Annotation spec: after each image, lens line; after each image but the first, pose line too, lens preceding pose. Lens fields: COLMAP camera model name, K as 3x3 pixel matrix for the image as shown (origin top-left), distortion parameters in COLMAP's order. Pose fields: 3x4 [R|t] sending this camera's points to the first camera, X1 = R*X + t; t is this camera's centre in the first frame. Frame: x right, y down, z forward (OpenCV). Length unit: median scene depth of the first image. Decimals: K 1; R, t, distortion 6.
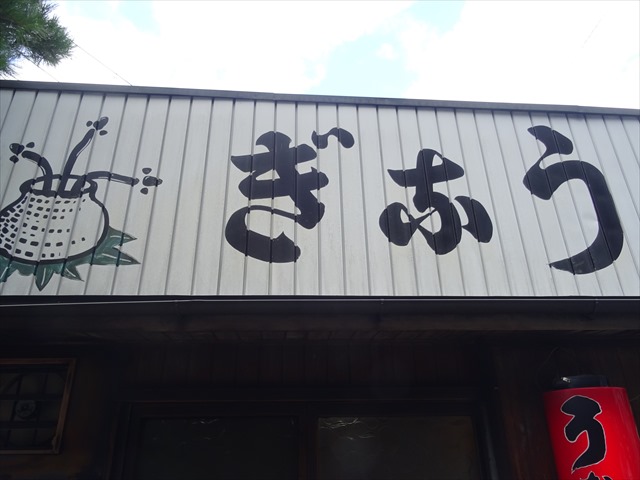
lens RADIAL K [[457.9, 0, 321.4], [0, 457.9, 241.1], [0, 0, 1]] dist [-0.009889, -0.002070]
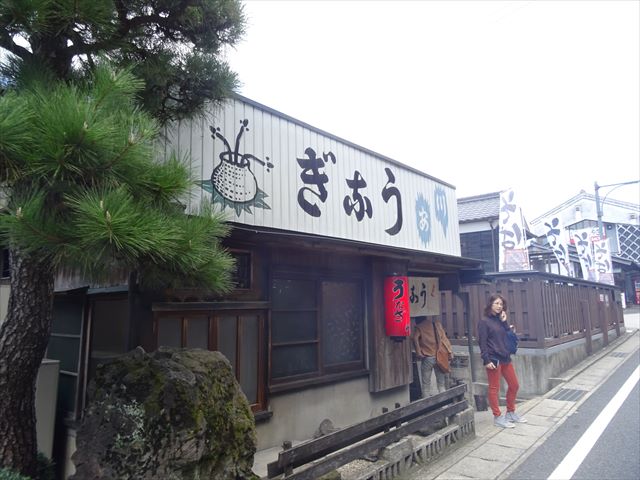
lens RADIAL K [[457.9, 0, 319.7], [0, 457.9, 238.7], [0, 0, 1]] dist [-0.009889, -0.002070]
pose [[0.729077, 0.112728, 0.675085, -1.518926], [-0.284149, 0.947177, 0.148712, -0.185169], [-0.622661, -0.300248, 0.722596, -0.666355]]
